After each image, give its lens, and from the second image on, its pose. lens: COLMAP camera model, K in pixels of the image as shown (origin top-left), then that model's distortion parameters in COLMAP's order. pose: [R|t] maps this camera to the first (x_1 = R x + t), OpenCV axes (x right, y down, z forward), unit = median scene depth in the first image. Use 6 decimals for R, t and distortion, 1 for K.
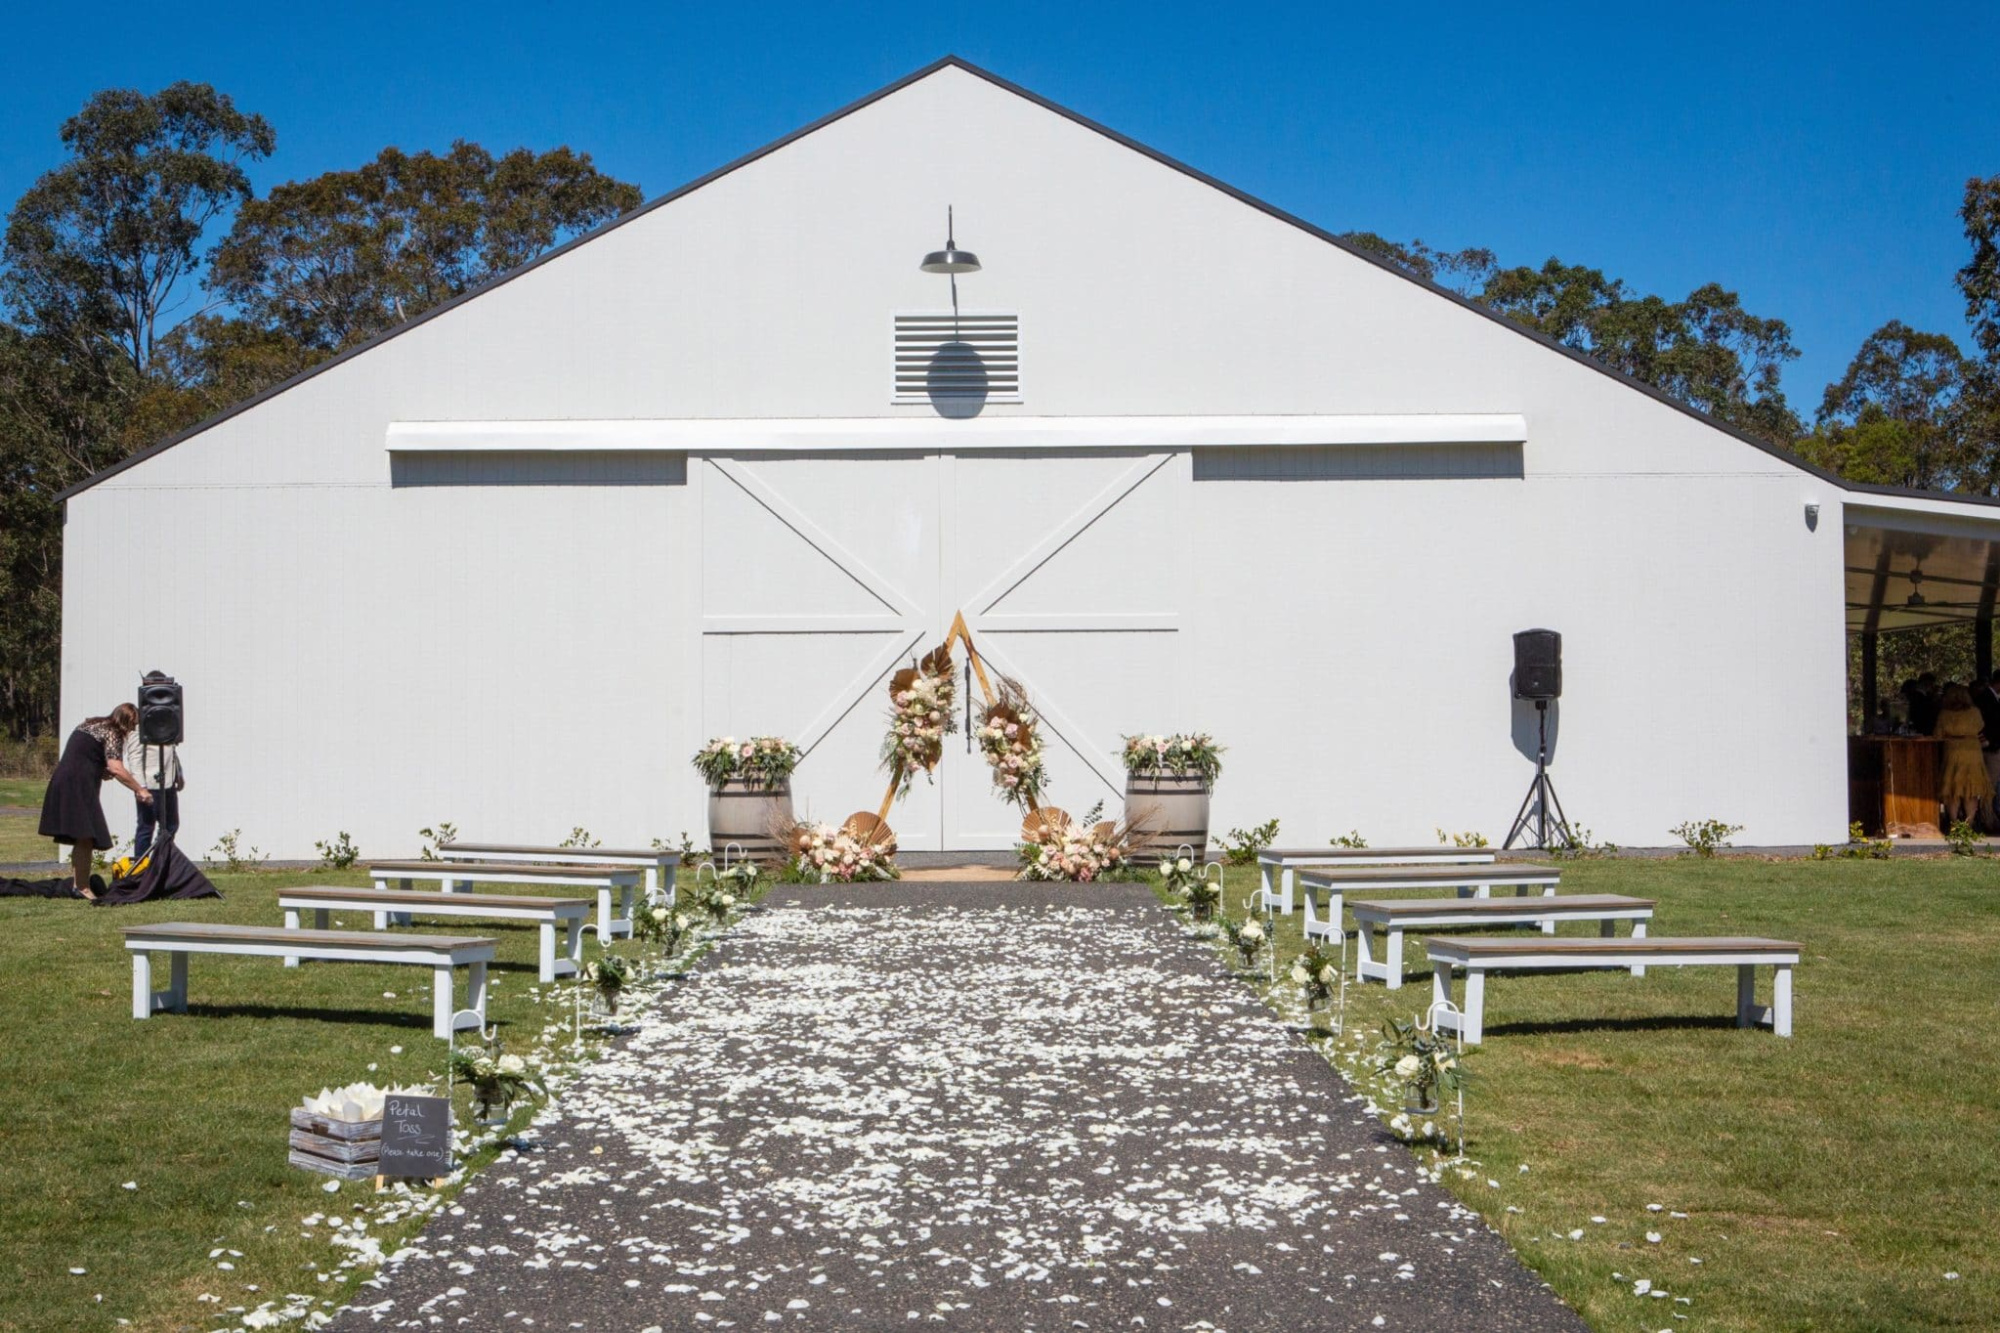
lens RADIAL K [[2071.9, 0, 998.0], [0, 2071.9, 663.0], [0, 0, 1]] dist [0.010734, 0.000000]
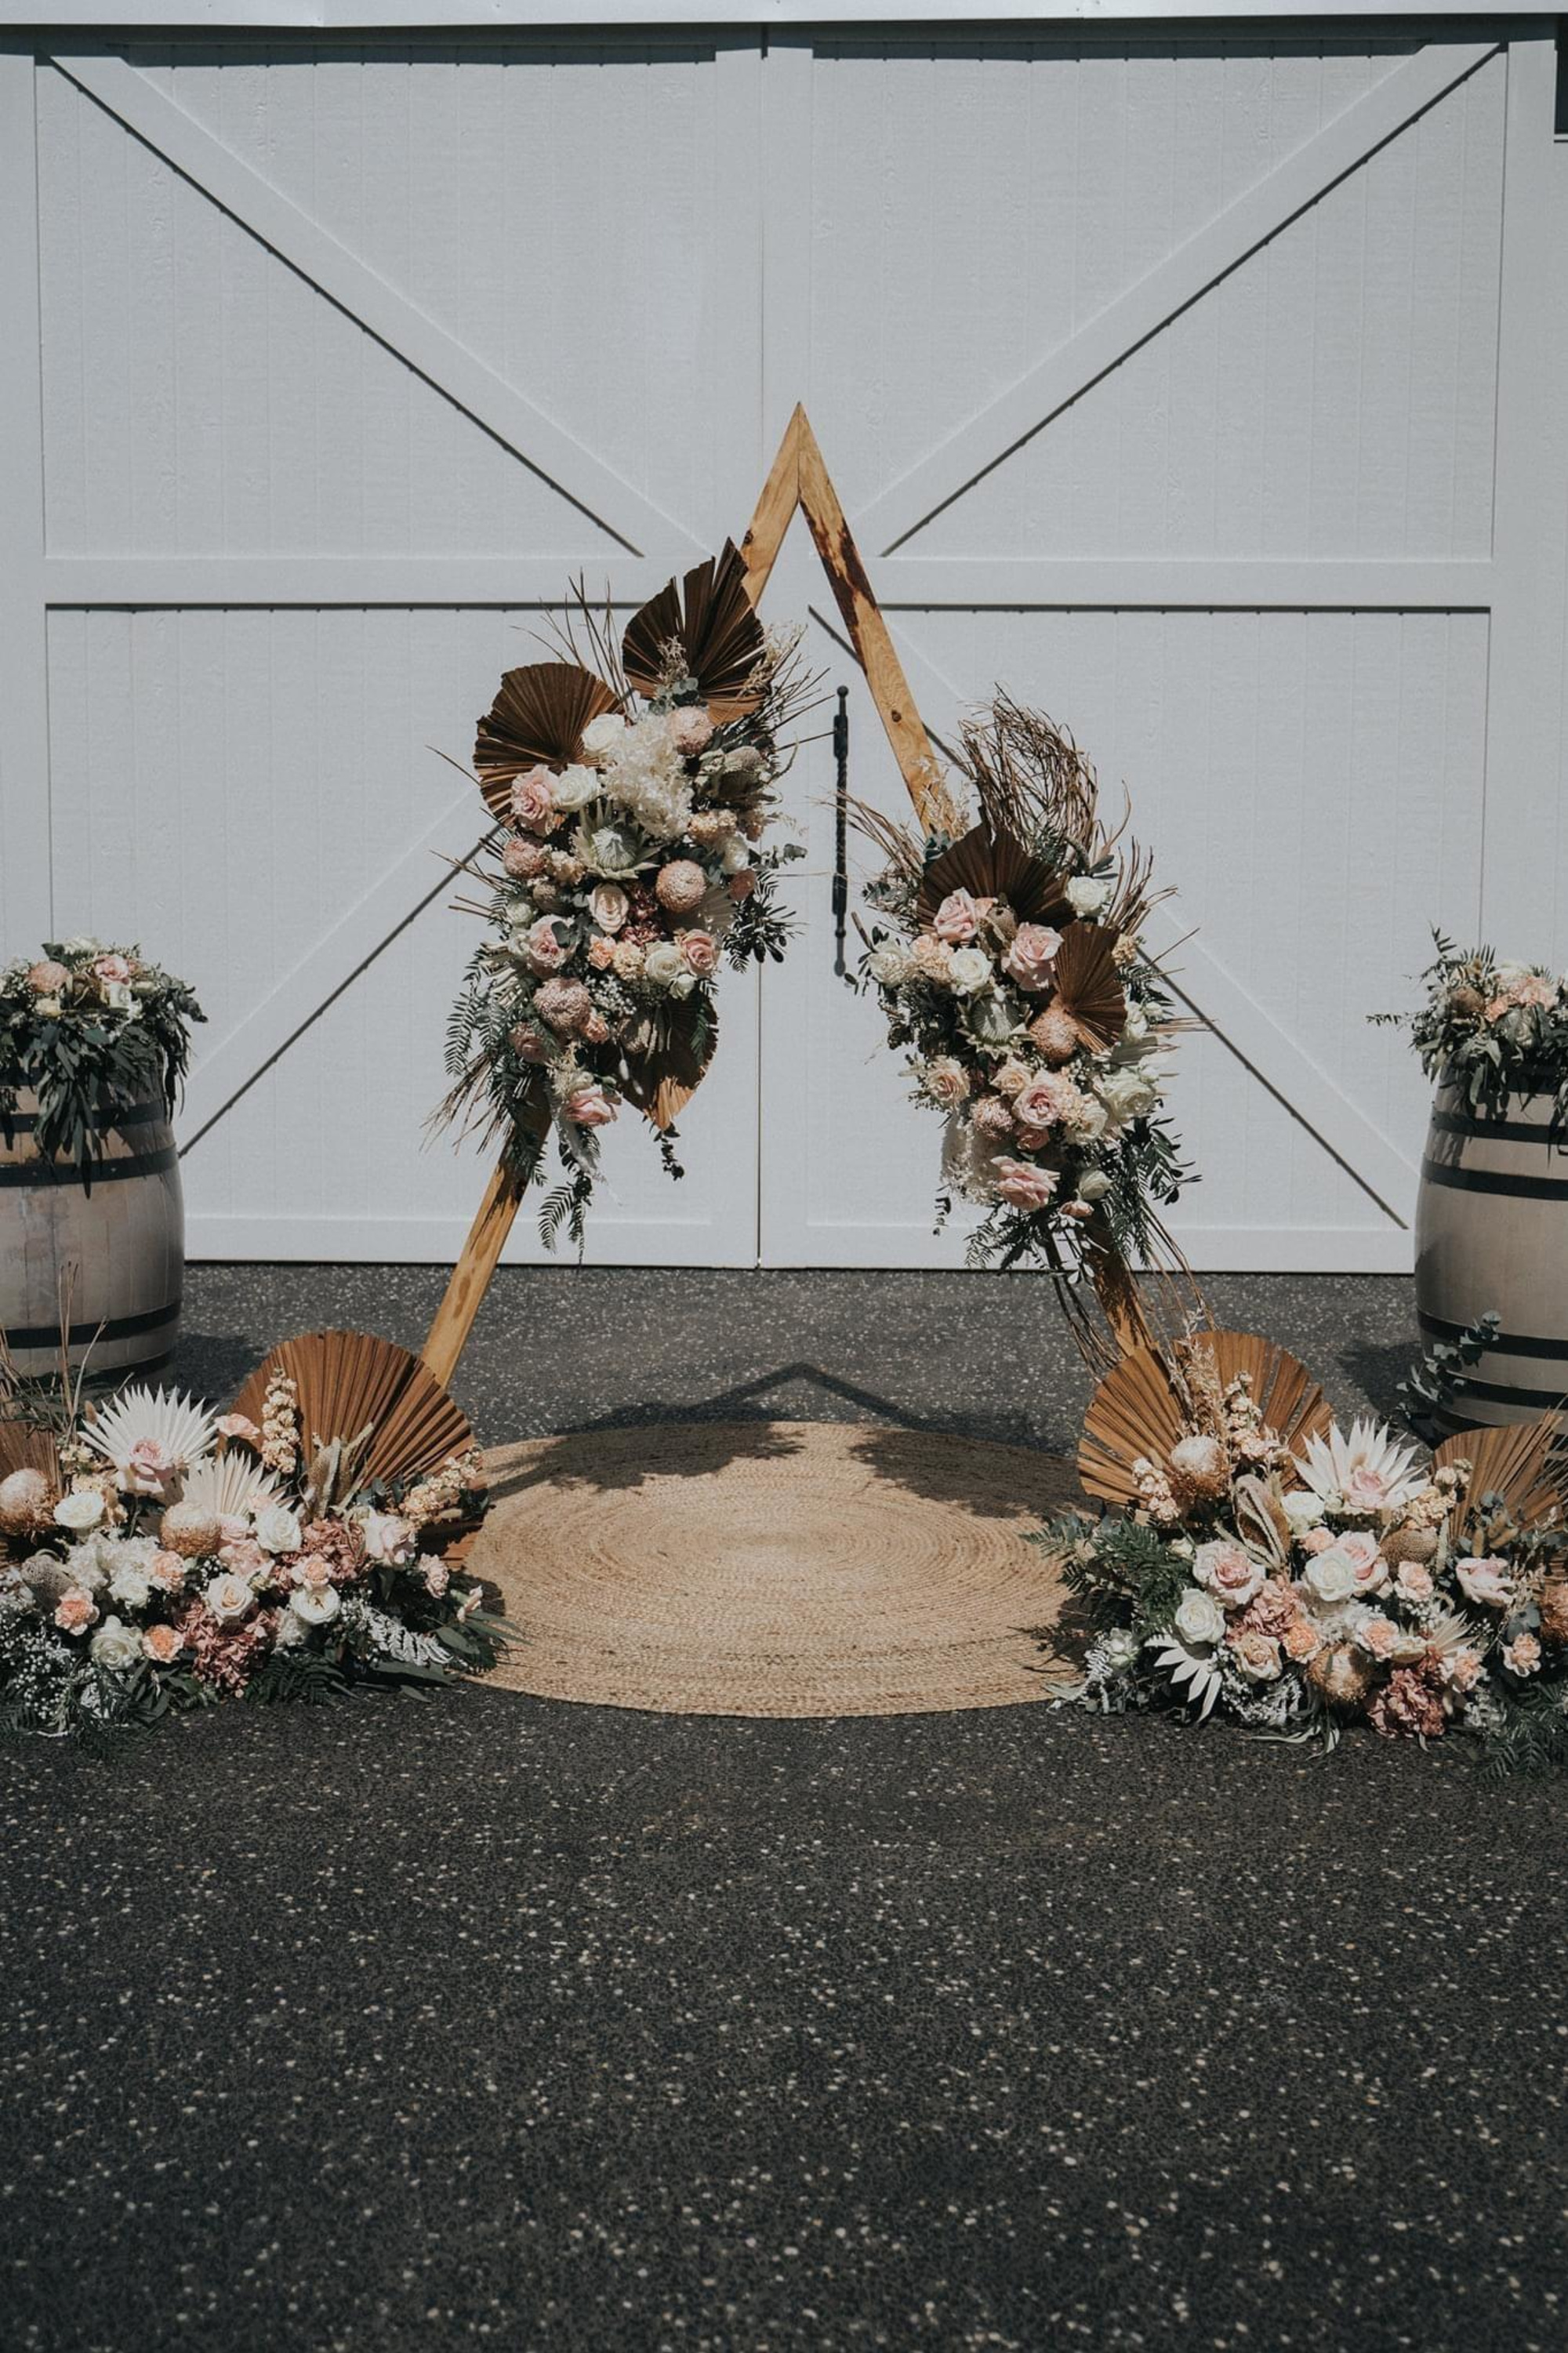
lens RADIAL K [[2437.4, 0, 786.0], [0, 2437.4, 1170.7], [0, 0, 1]] dist [0.010734, 0.000000]
pose [[0.999145, 0.017662, -0.037387, -0.009267], [-0.011596, 0.987588, 0.156641, 0.015076], [0.039689, -0.156073, 0.986948, 0.740365]]
